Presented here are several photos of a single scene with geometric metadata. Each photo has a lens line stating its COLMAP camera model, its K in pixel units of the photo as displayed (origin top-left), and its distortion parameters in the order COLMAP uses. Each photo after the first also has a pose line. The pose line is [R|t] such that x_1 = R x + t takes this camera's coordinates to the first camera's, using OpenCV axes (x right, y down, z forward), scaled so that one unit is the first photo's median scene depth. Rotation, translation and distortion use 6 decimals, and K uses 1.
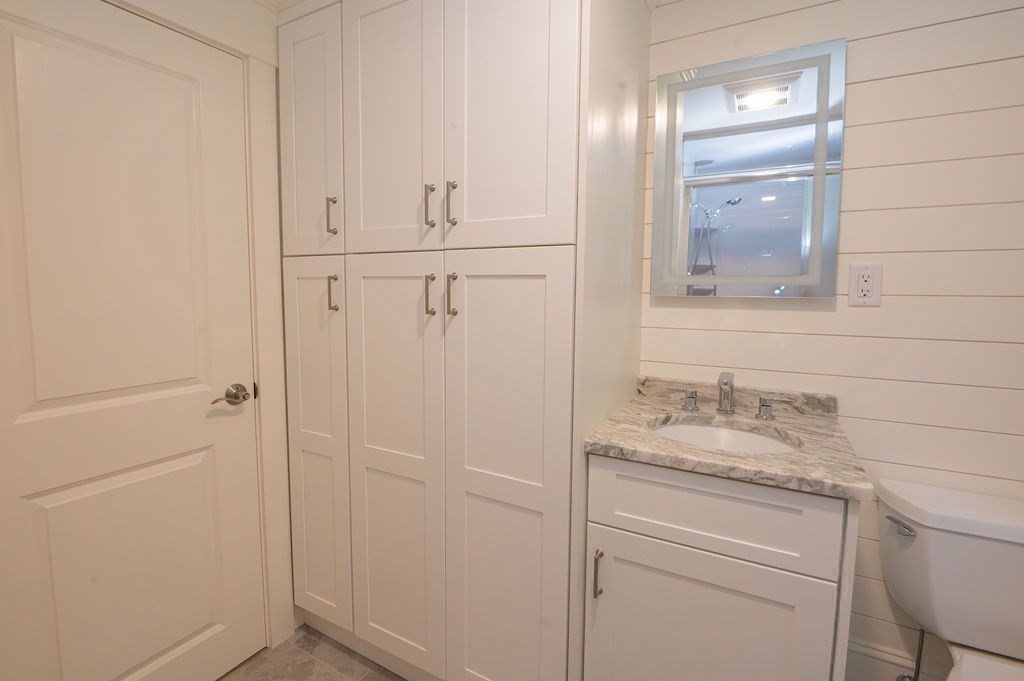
lens RADIAL K [[463.9, 0, 511.2], [0, 463.9, 325.6], [0, 0, 1]] dist [-0.019169, -0.000548]
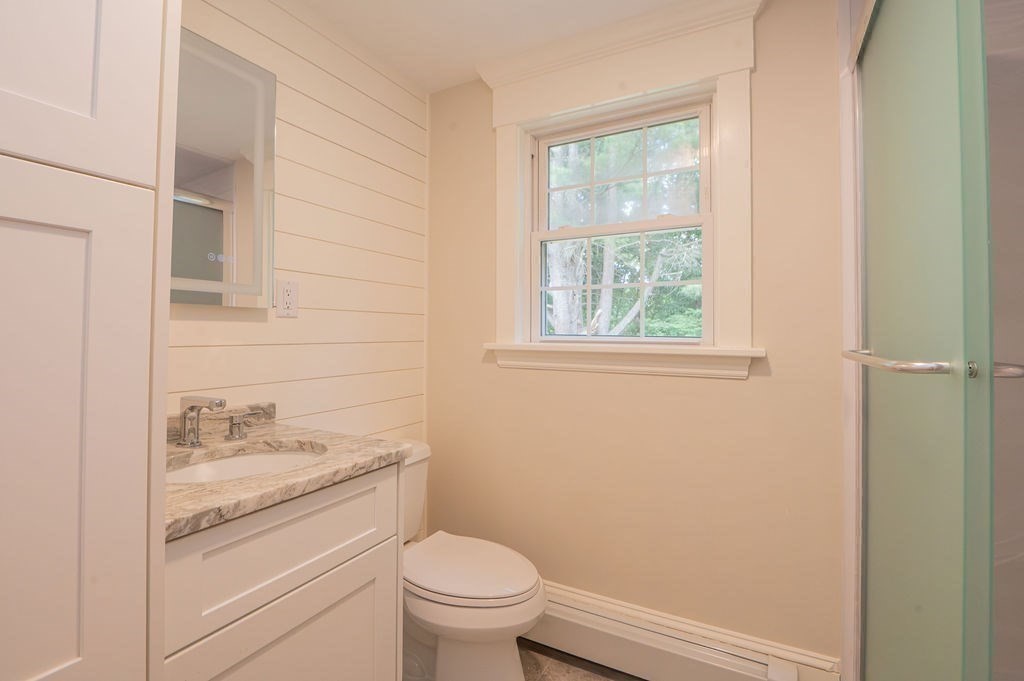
lens RADIAL K [[463.9, 0, 511.2], [0, 463.9, 325.6], [0, 0, 1]] dist [-0.019169, -0.000548]
pose [[-0.009535, 0.009941, 0.999905, -0.433199], [0.074284, 0.997195, -0.009206, 0.034469], [-0.997192, 0.074189, -0.010247, 0.545236]]
